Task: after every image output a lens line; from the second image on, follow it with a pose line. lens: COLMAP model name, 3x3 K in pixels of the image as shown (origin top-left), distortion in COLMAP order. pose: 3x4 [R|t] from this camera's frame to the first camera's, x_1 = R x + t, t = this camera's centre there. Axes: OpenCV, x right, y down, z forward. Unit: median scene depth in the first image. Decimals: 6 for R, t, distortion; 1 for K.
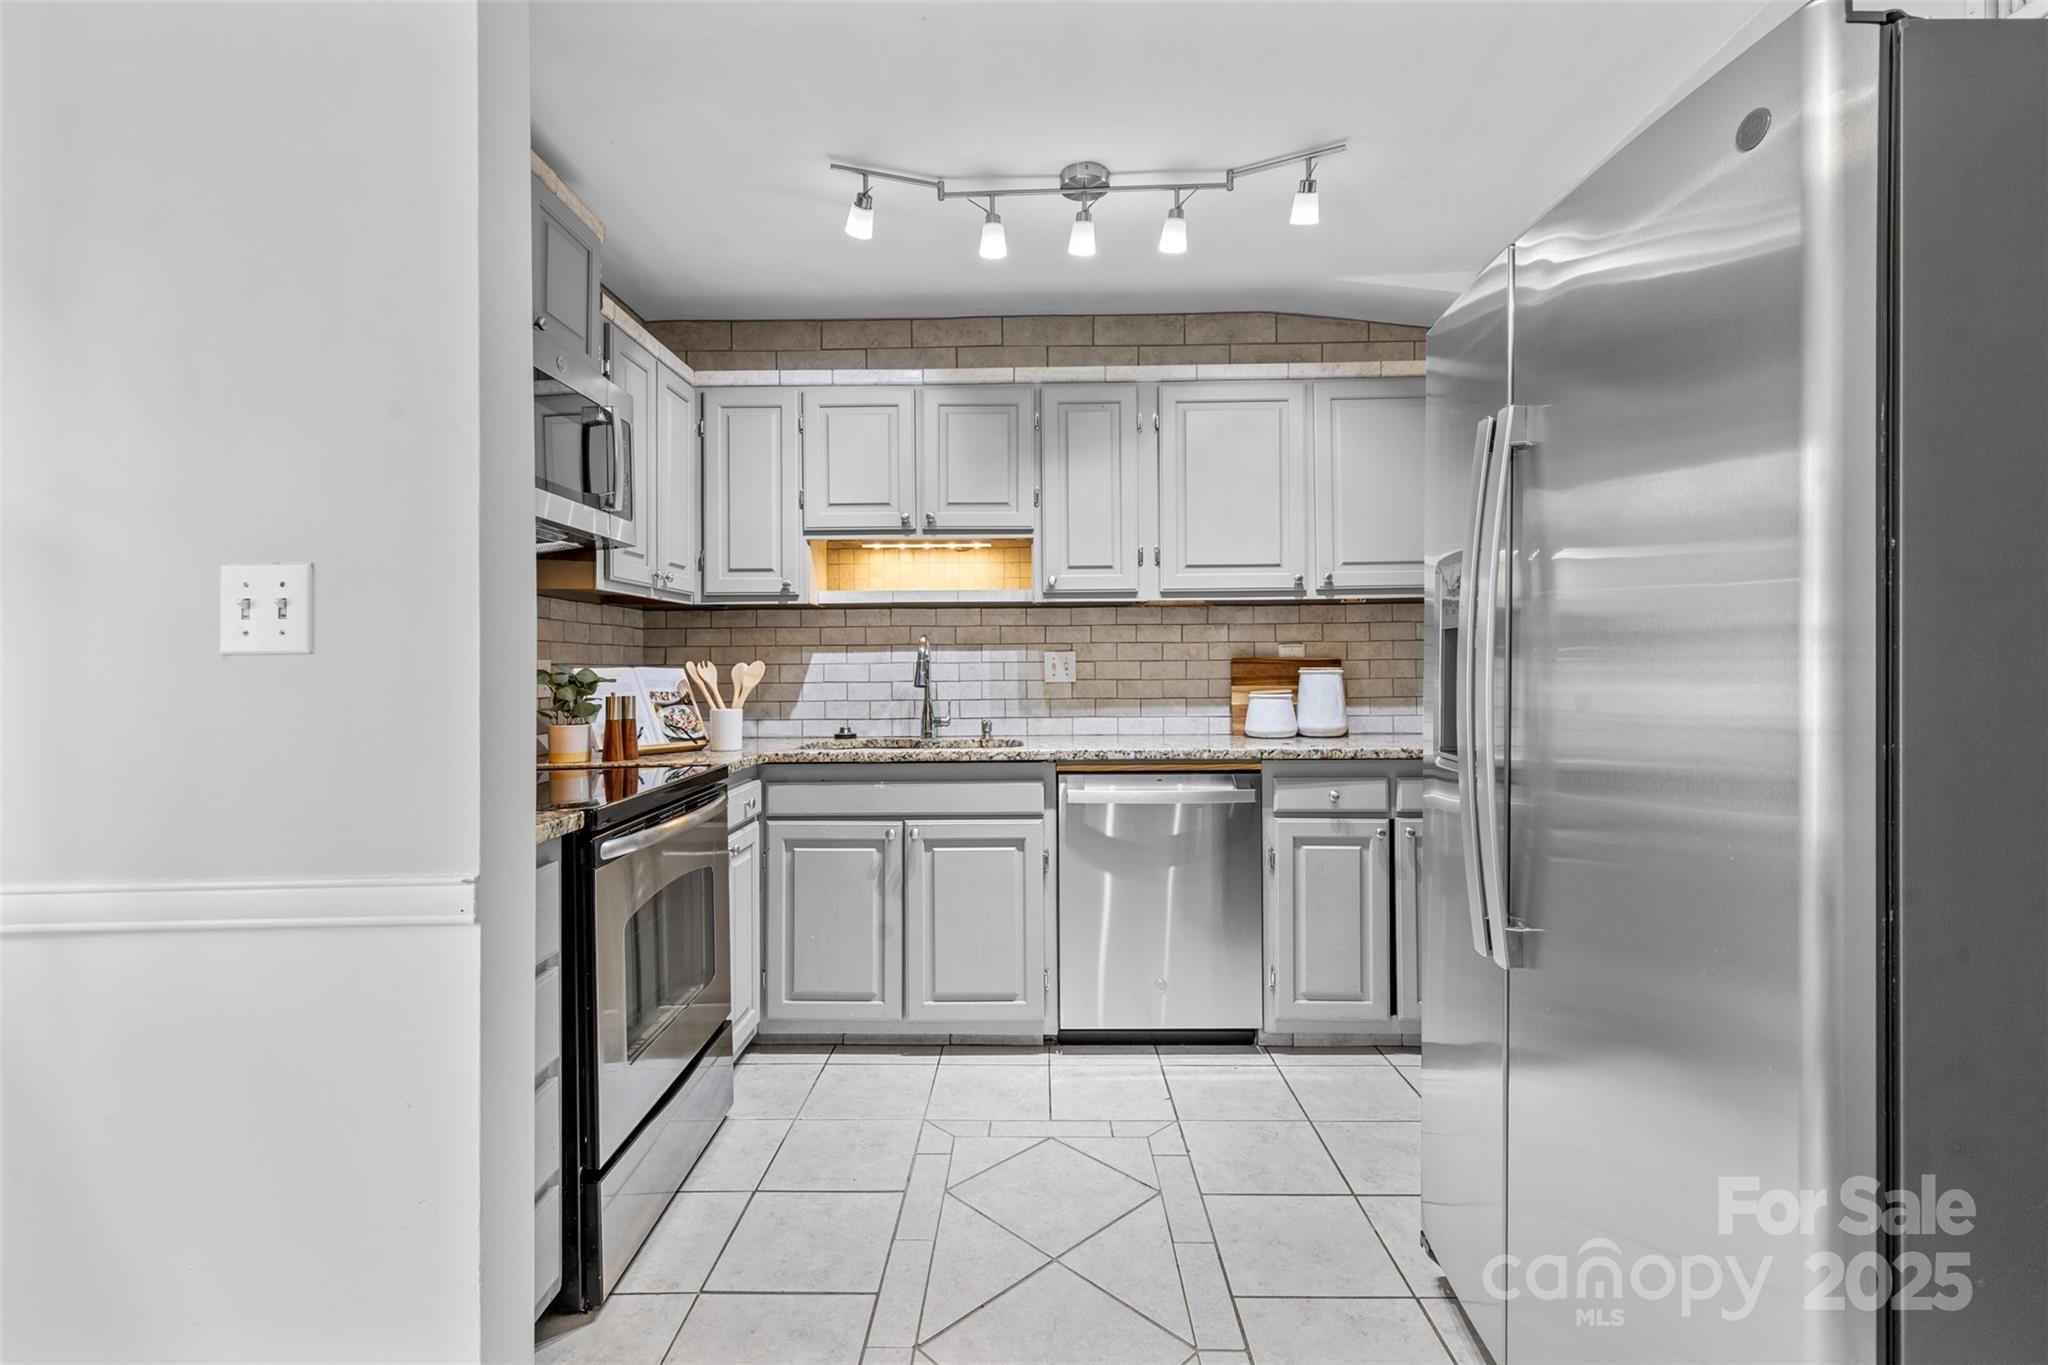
lens RADIAL K [[920.5, 0, 1021.3], [0, 920.5, 657.1], [0, 0, 1]] dist [0.008859, -0.002798]
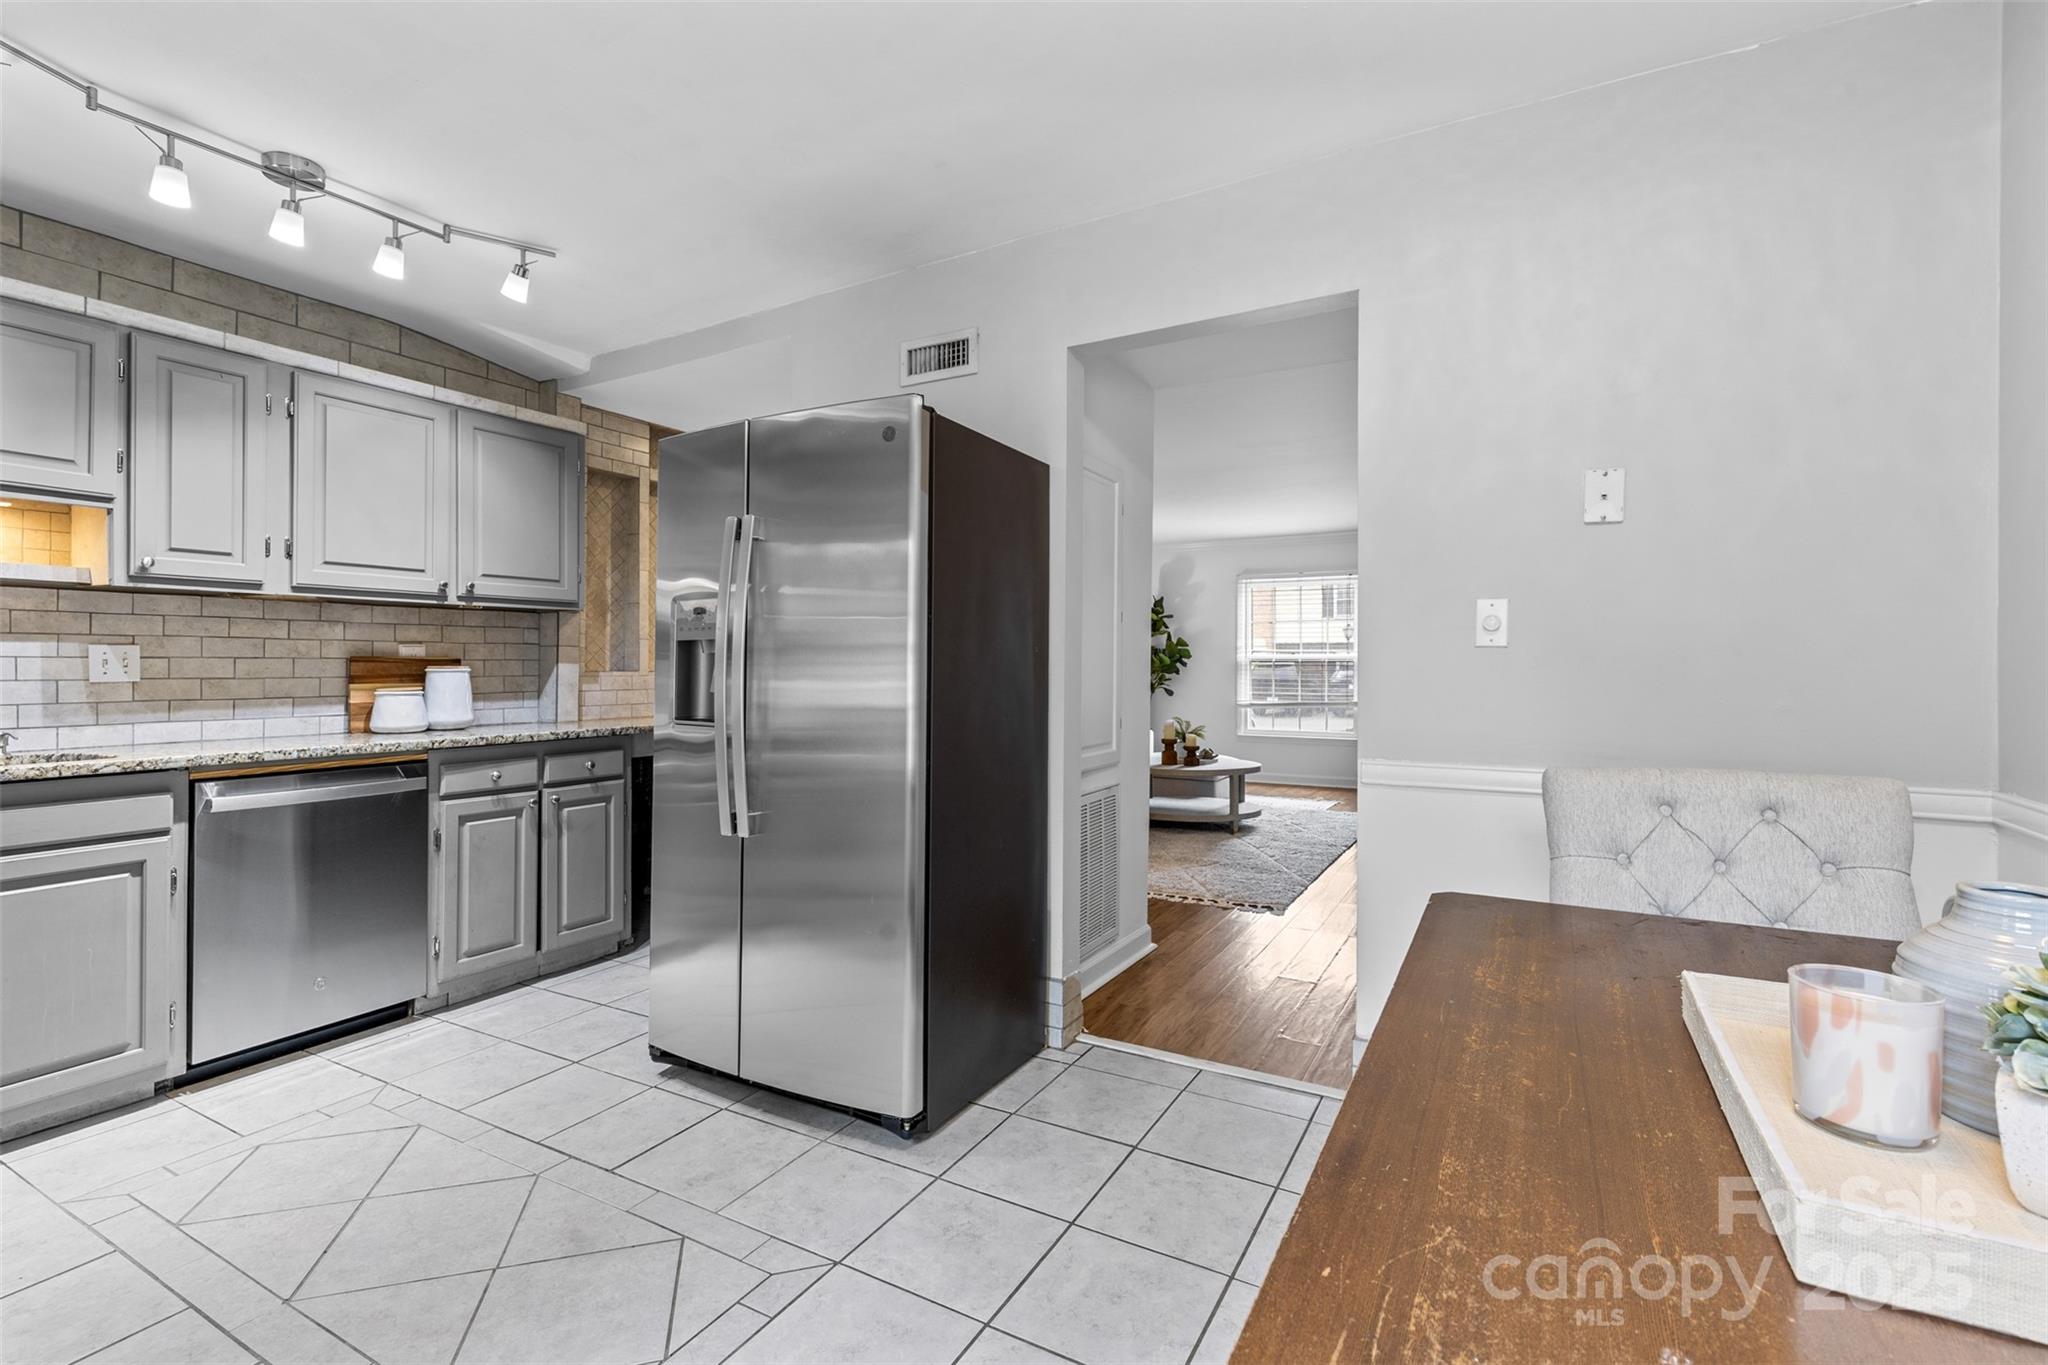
lens RADIAL K [[920.5, 0, 1021.1], [0, 920.5, 659.6], [0, 0, 1]] dist [0.008859, -0.002798]
pose [[0.470829, 0.013510, 0.882121, -0.340111], [-0.012352, 0.999886, -0.008721, 0.004672], [-0.882138, -0.006789, 0.470943, -0.123552]]
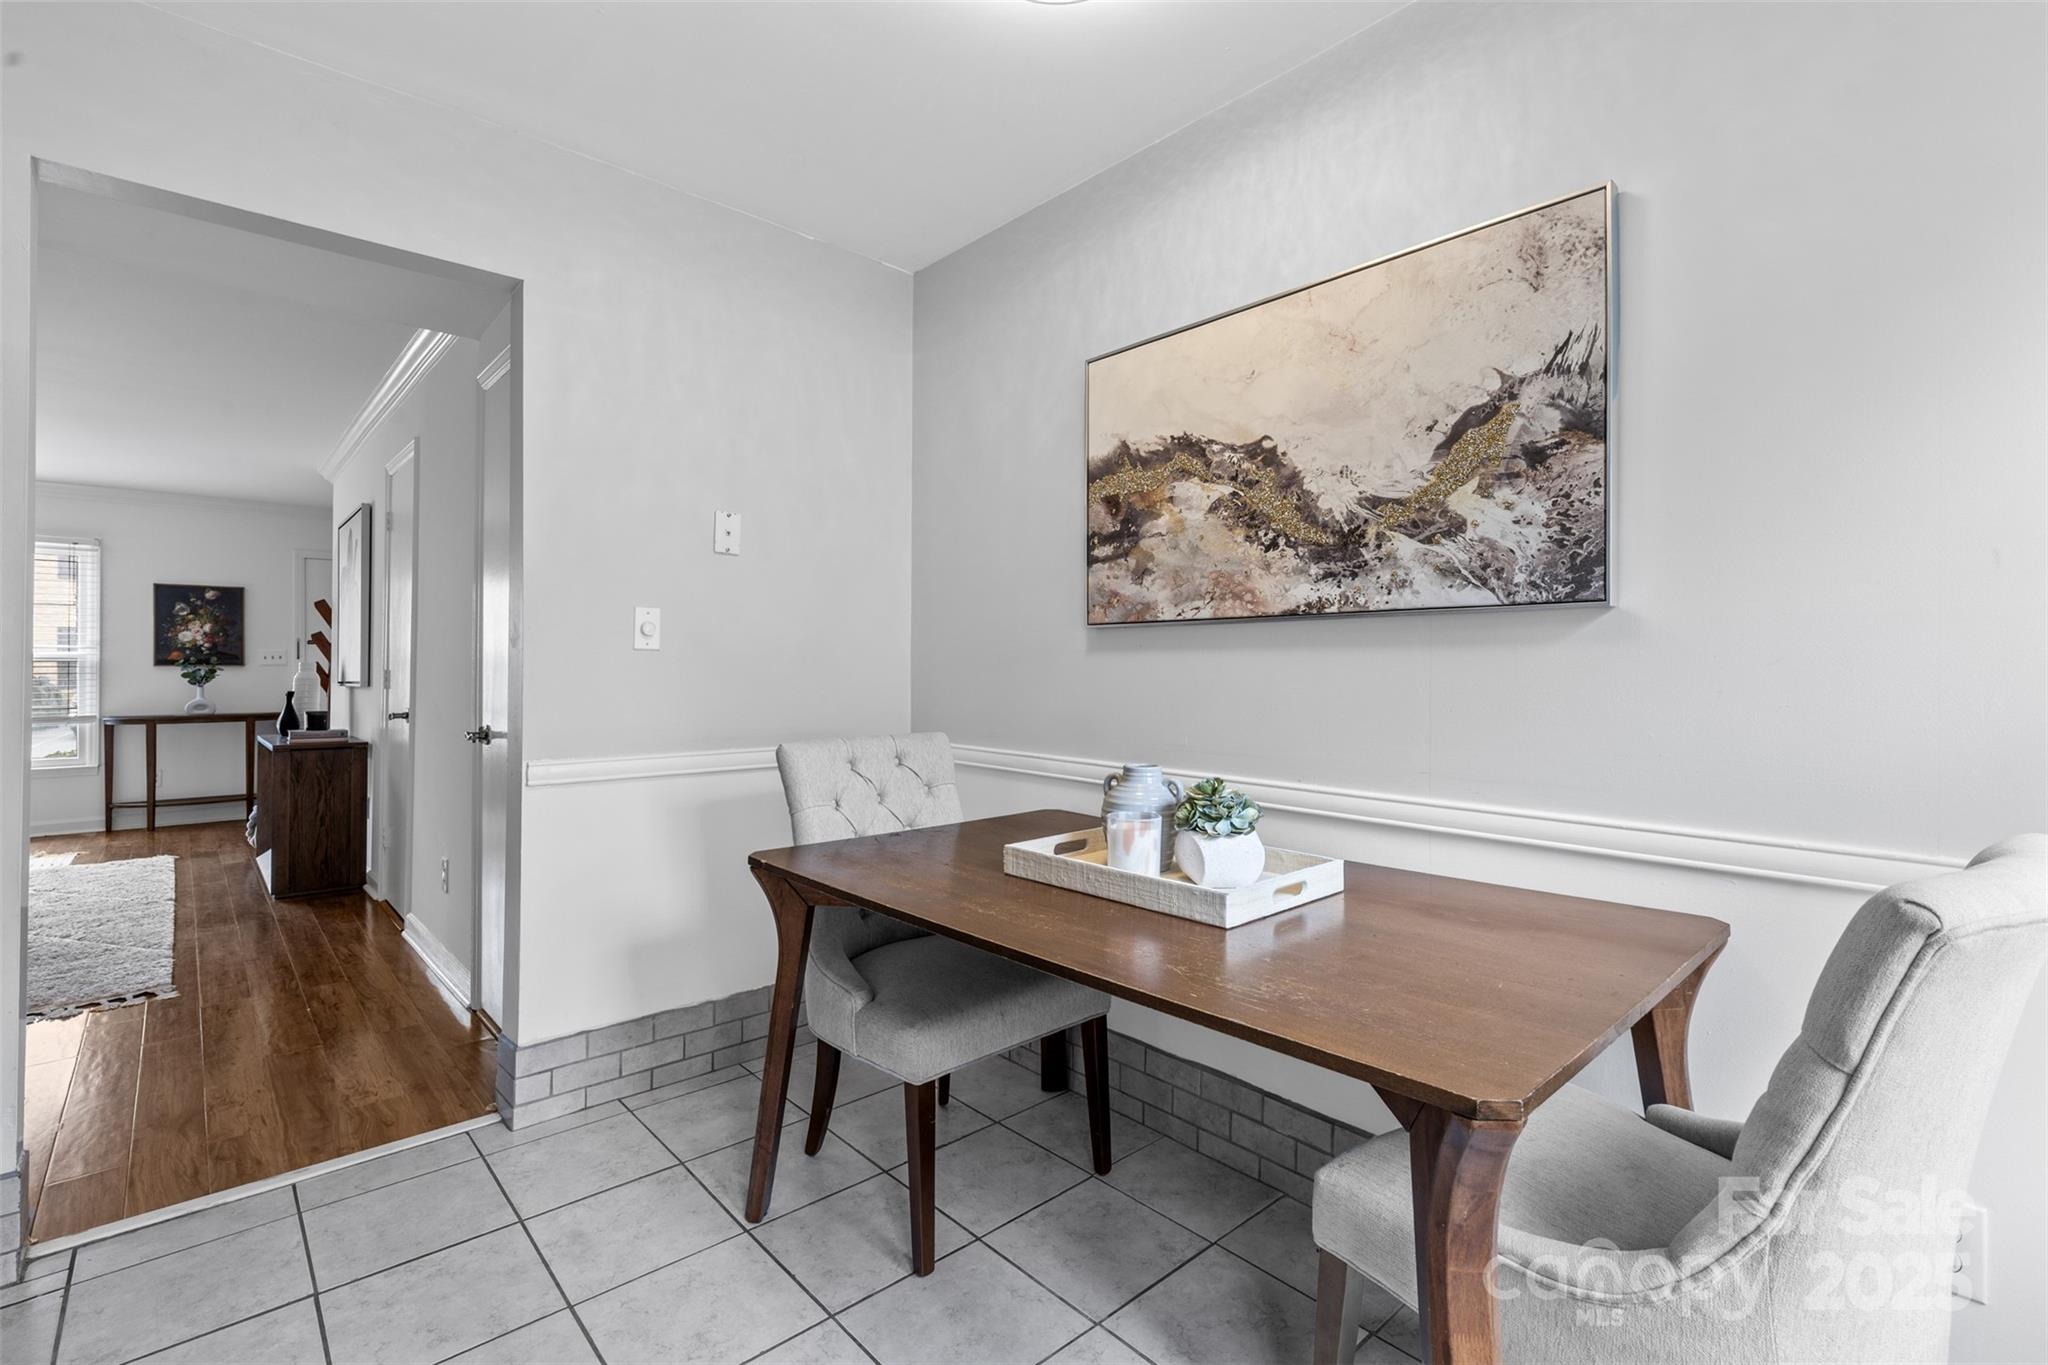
lens RADIAL K [[920.5, 0, 1015.7], [0, 920.5, 667.0], [0, 0, 1]] dist [0.008859, -0.002798]
pose [[-0.686027, 0.008957, 0.727521, -0.348241], [-0.004440, 0.999854, -0.016498, 0.010992], [-0.727563, -0.014548, -0.685887, 0.206770]]
